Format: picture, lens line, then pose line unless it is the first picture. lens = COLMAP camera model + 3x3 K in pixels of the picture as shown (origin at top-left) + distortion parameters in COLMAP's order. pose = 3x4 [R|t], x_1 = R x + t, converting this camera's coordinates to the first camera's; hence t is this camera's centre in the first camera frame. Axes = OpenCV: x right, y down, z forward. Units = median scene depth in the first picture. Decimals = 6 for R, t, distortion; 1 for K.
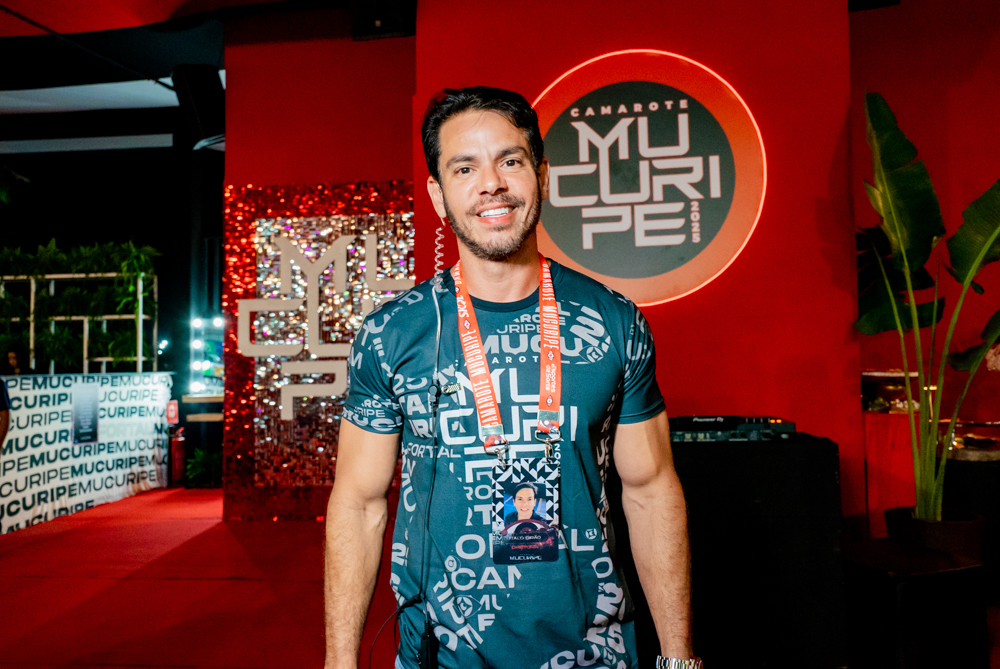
lens RADIAL K [[861.5, 0, 499.0], [0, 861.5, 330.9], [0, 0, 1]] dist [0.038793, 0.024168]
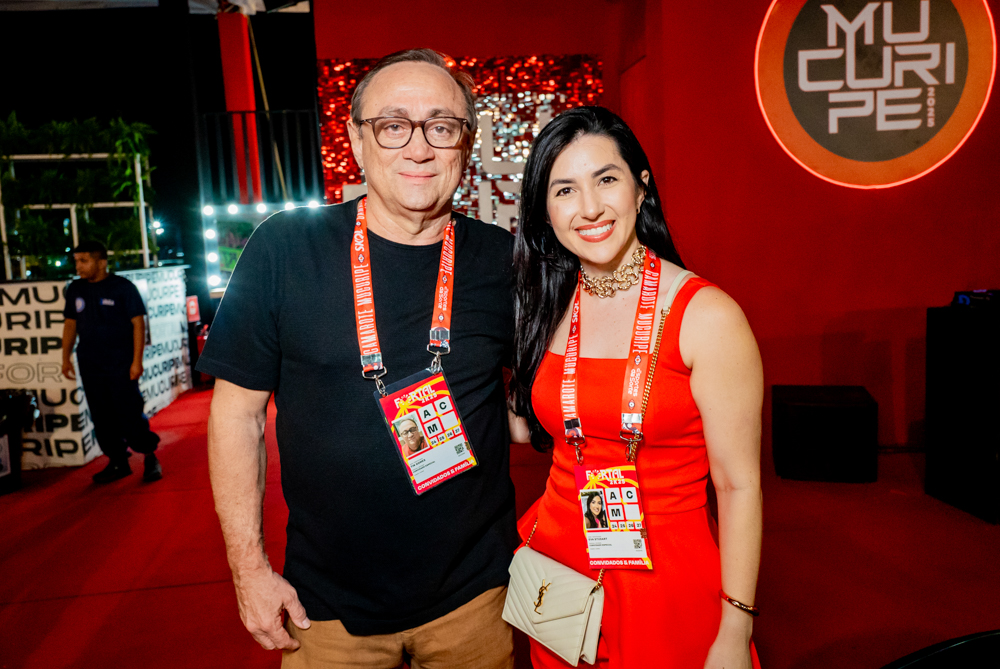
lens RADIAL K [[861.5, 0, 498.9], [0, 861.5, 341.3], [0, 0, 1]] dist [0.038793, 0.024168]
pose [[0.964581, -0.056828, 0.257593, -0.573577], [0.017408, 0.988103, 0.152802, -0.013450], [-0.263212, -0.142906, 0.954095, 0.060644]]
